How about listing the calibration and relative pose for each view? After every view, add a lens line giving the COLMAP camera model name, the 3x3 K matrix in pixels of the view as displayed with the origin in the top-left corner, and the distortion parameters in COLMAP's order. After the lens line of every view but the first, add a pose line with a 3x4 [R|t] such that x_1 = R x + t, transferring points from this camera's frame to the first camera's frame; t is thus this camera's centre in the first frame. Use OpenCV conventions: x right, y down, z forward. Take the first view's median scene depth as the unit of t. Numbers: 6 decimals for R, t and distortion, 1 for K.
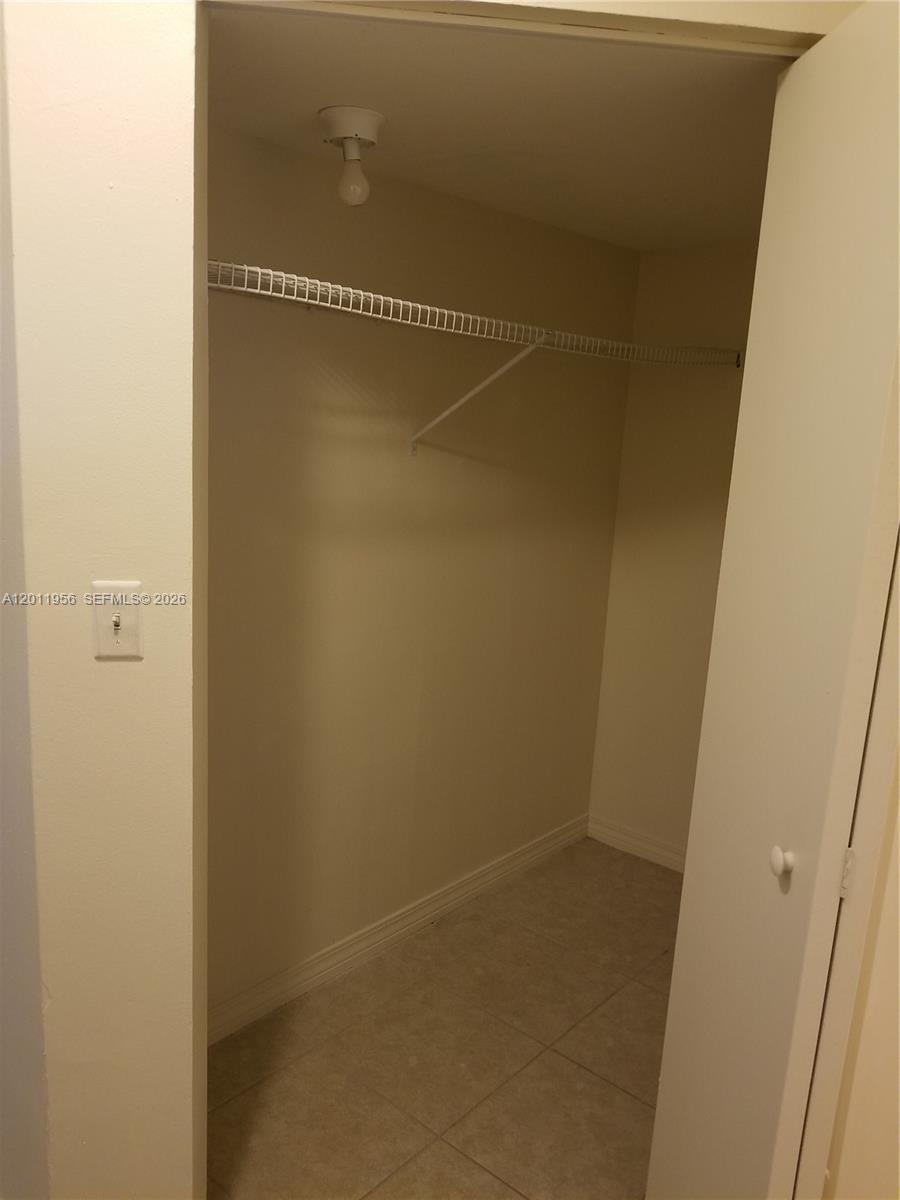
lens RADIAL K [[939.4, 0, 455.5], [0, 939.4, 601.8], [0, 0, 1]] dist [-0.004585, -0.006975]
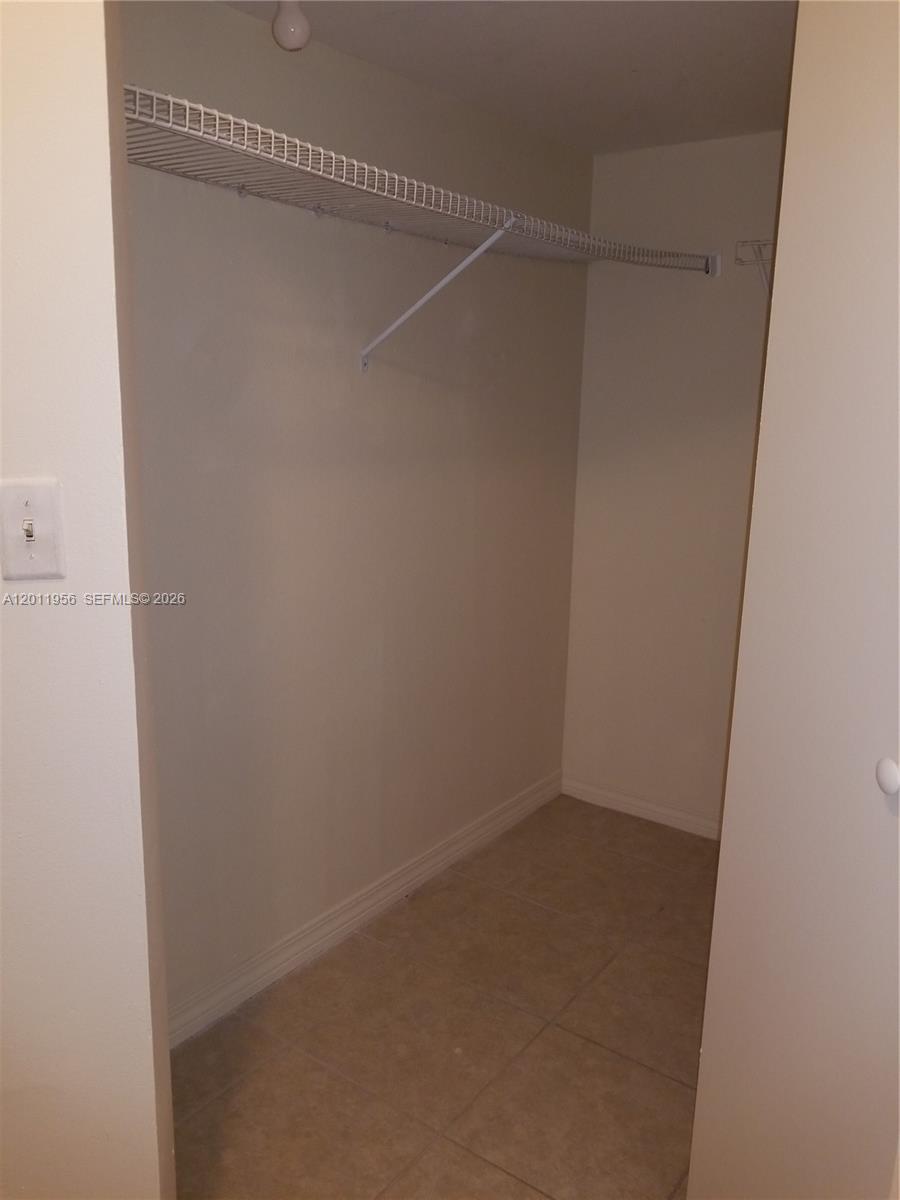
lens RADIAL K [[939.4, 0, 445.8], [0, 939.4, 592.3], [0, 0, 1]] dist [-0.004585, -0.006975]
pose [[0.996471, -0.051146, 0.066557, -0.042695], [0.050415, 0.998649, 0.012623, 0.050308], [-0.067112, -0.009223, 0.997703, 0.121105]]
